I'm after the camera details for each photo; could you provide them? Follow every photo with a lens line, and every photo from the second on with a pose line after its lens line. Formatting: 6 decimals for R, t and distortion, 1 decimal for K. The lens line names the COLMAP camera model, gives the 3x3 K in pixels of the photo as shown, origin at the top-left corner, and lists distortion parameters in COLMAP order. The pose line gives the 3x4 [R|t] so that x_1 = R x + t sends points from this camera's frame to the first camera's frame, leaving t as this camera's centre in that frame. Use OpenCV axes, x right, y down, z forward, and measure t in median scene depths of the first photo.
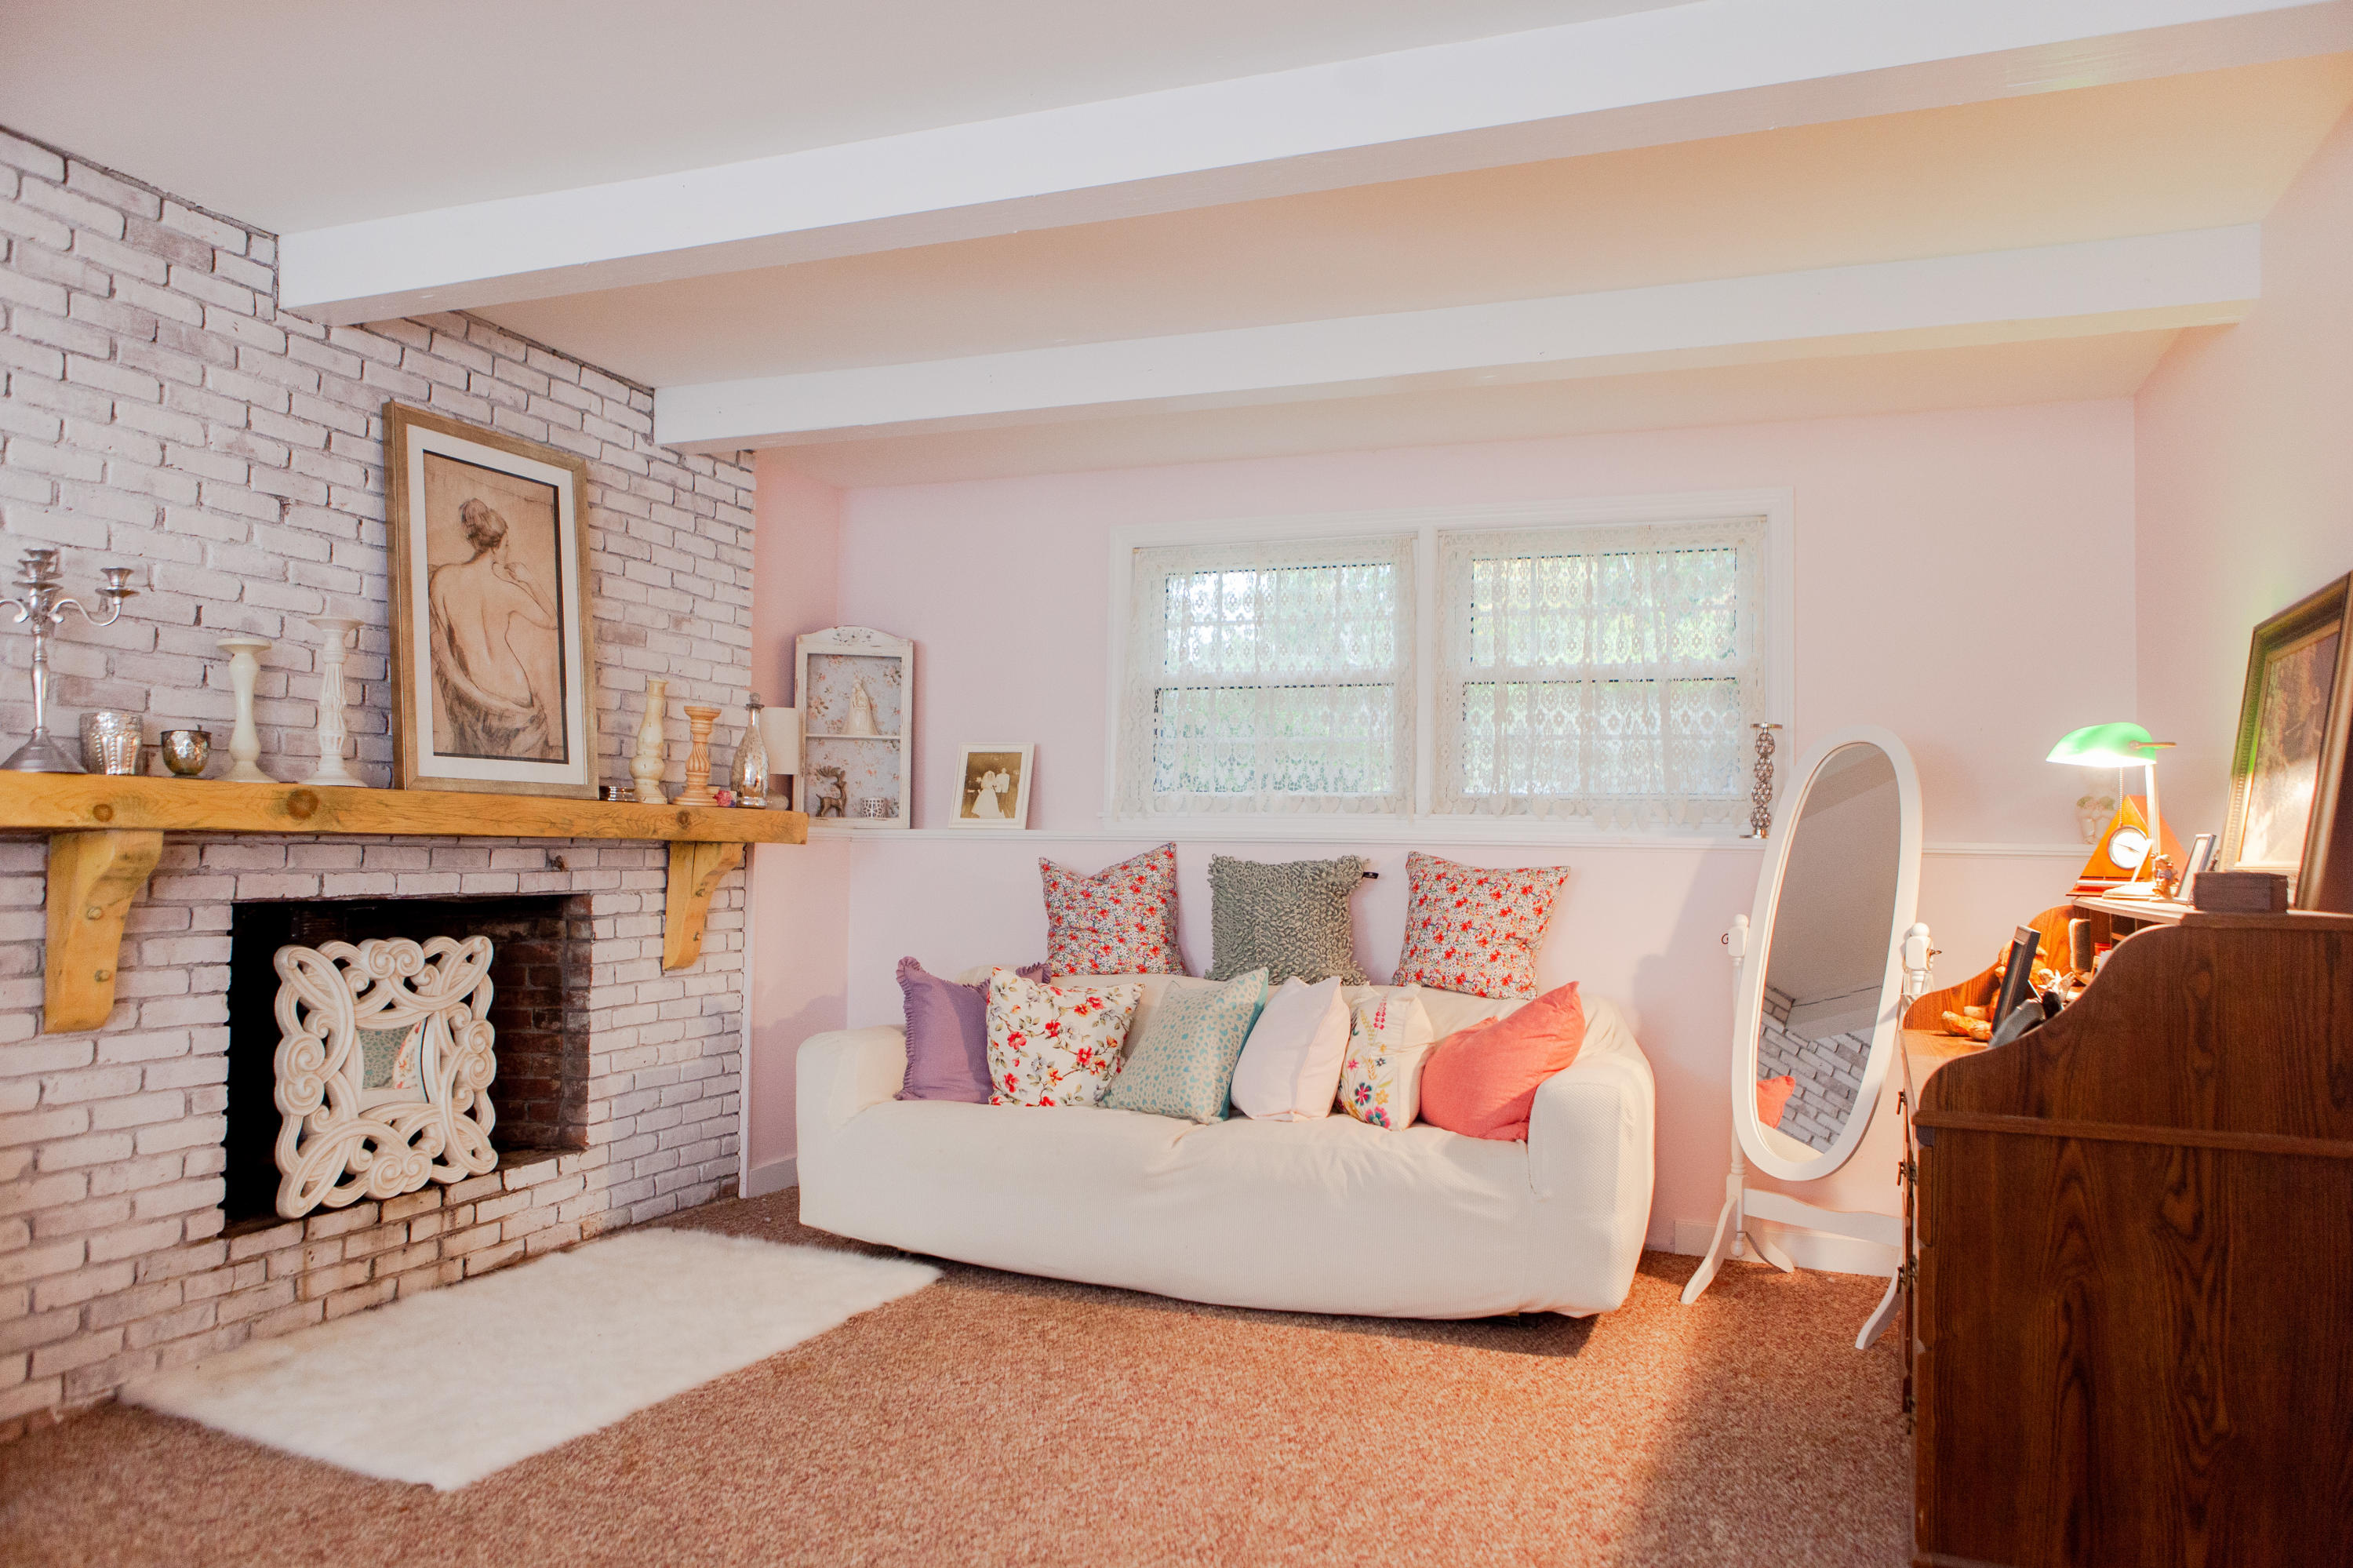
lens RADIAL K [[1595.7, 0, 1170.3], [0, 1595.7, 795.1], [0, 0, 1]] dist [-0.010805, 0.002404]
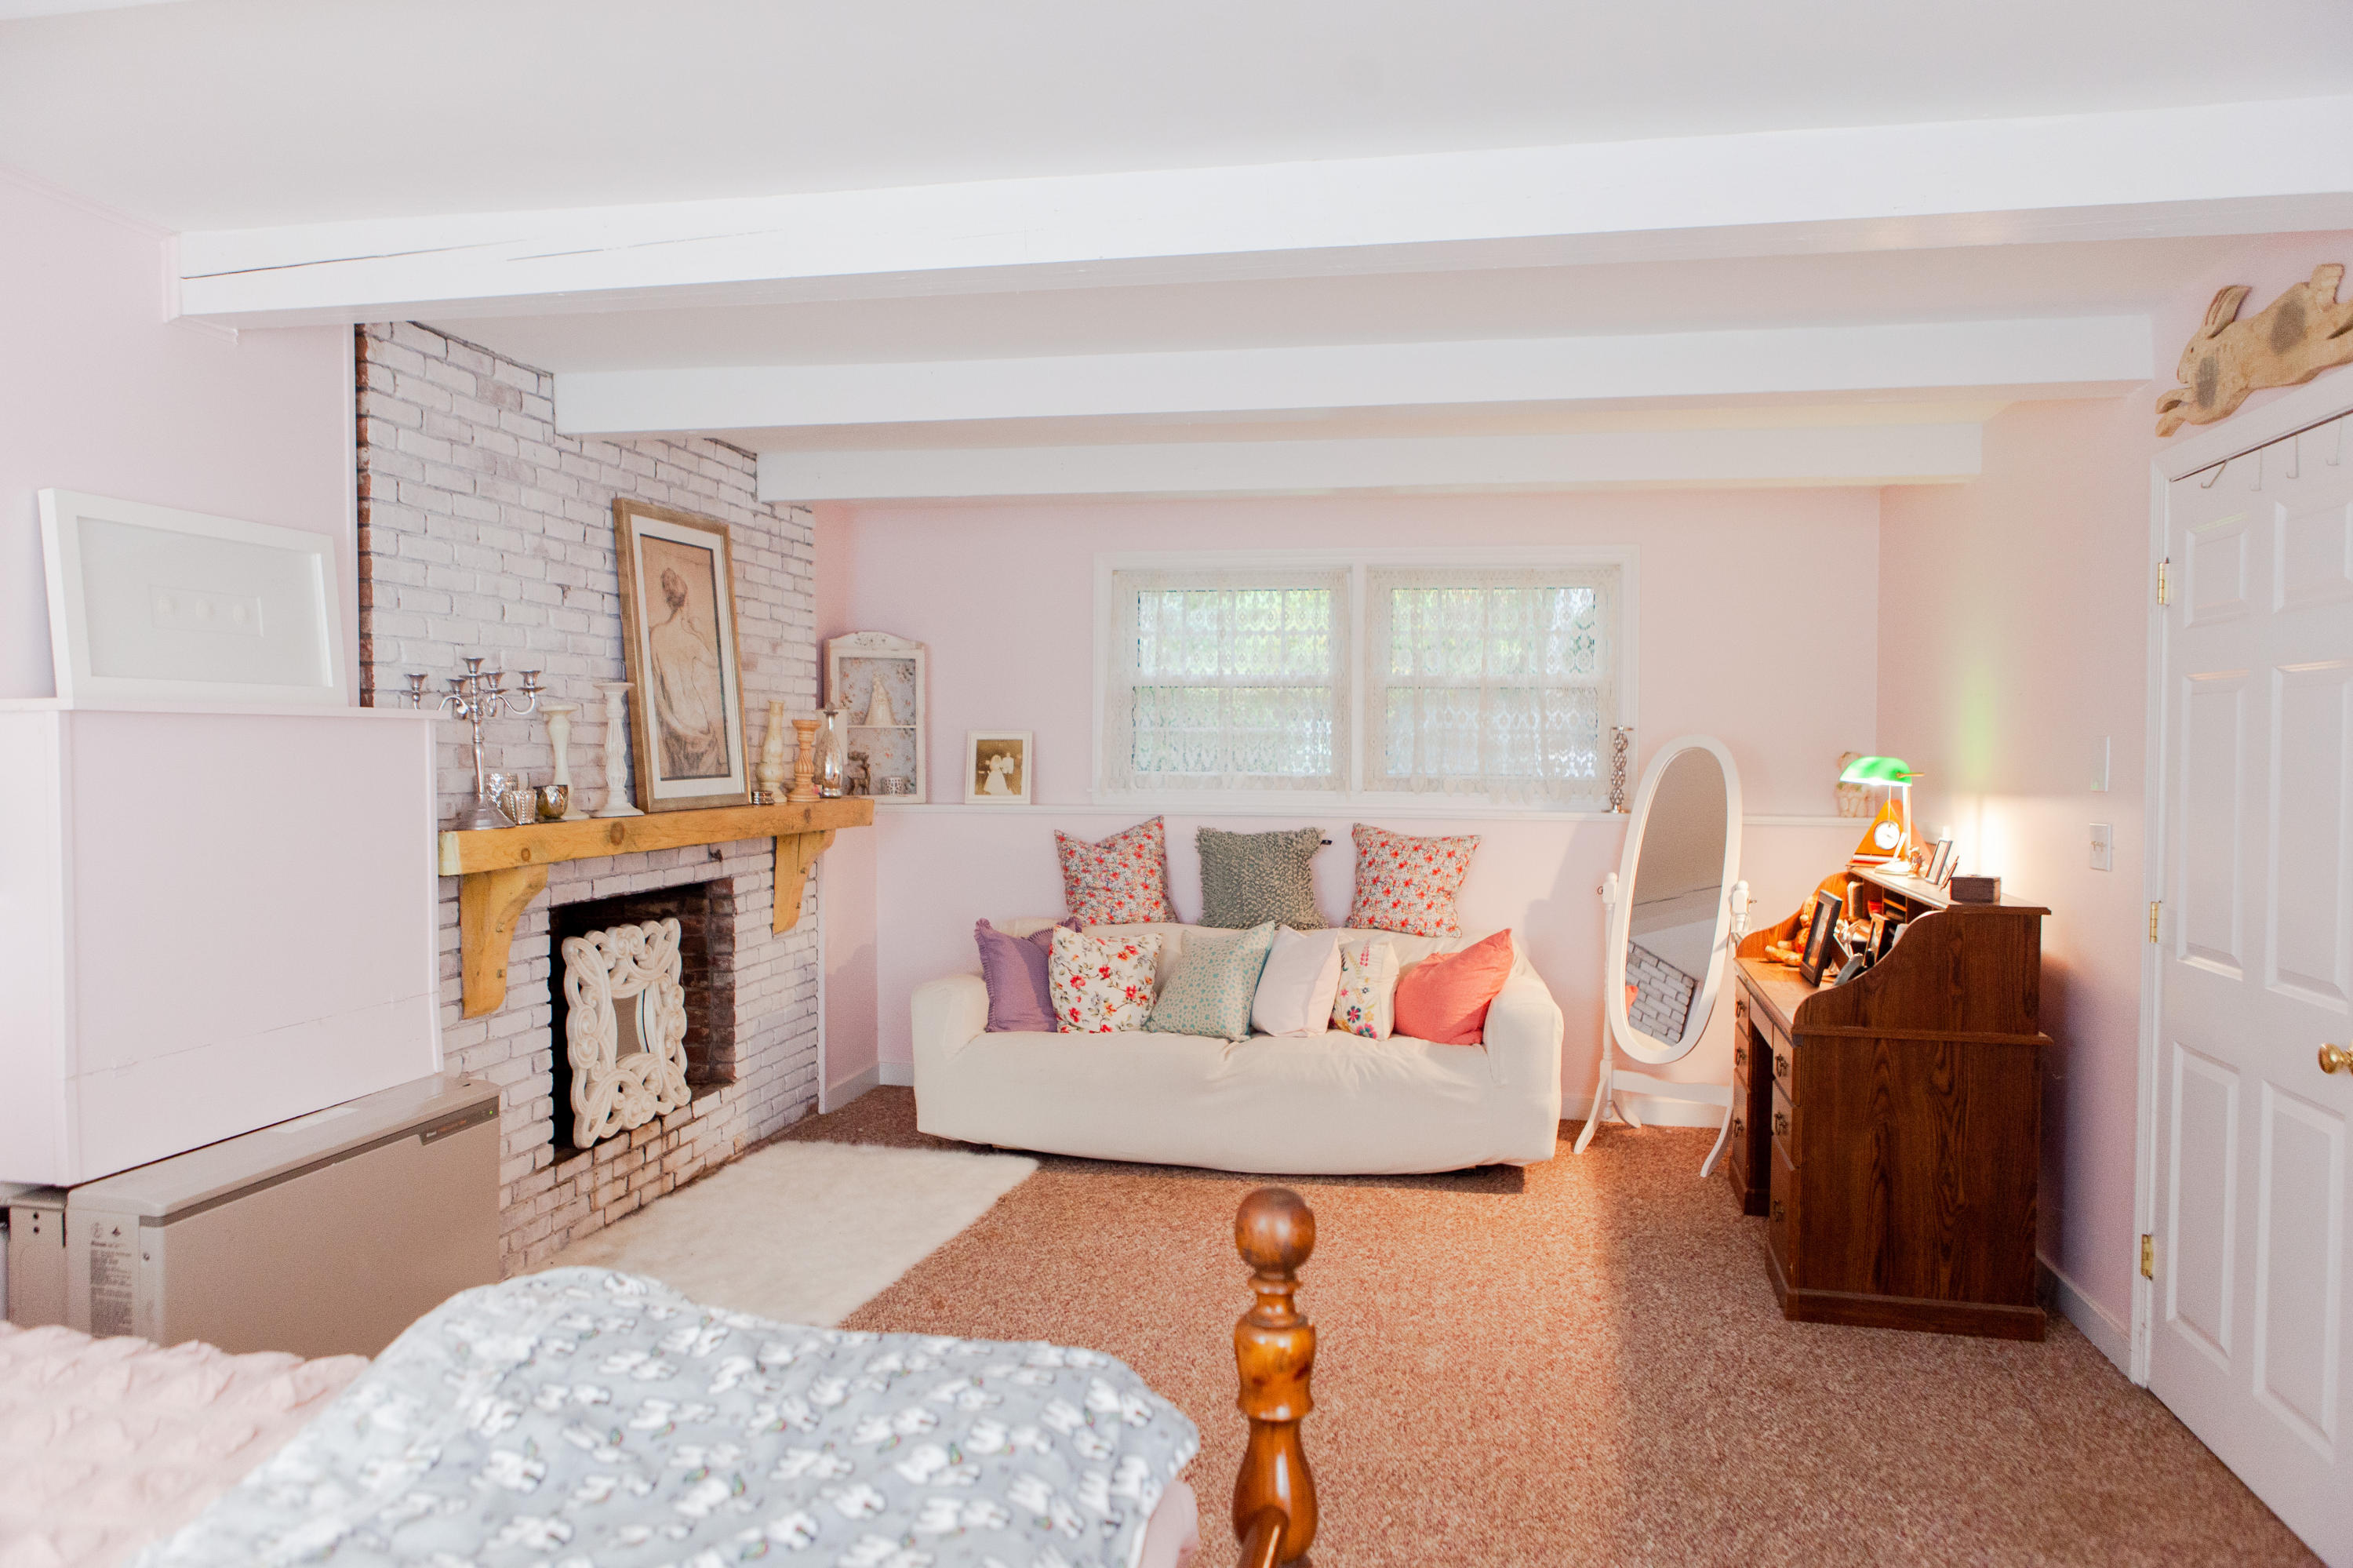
lens RADIAL K [[1595.7, 0, 1170.3], [0, 1595.7, 795.1], [0, 0, 1]] dist [-0.010805, 0.002404]
pose [[0.984179, -0.016432, 0.176413, -0.278323], [0.004310, 0.997616, 0.068879, -0.095337], [-0.177124, -0.067029, 0.981903, -0.298238]]
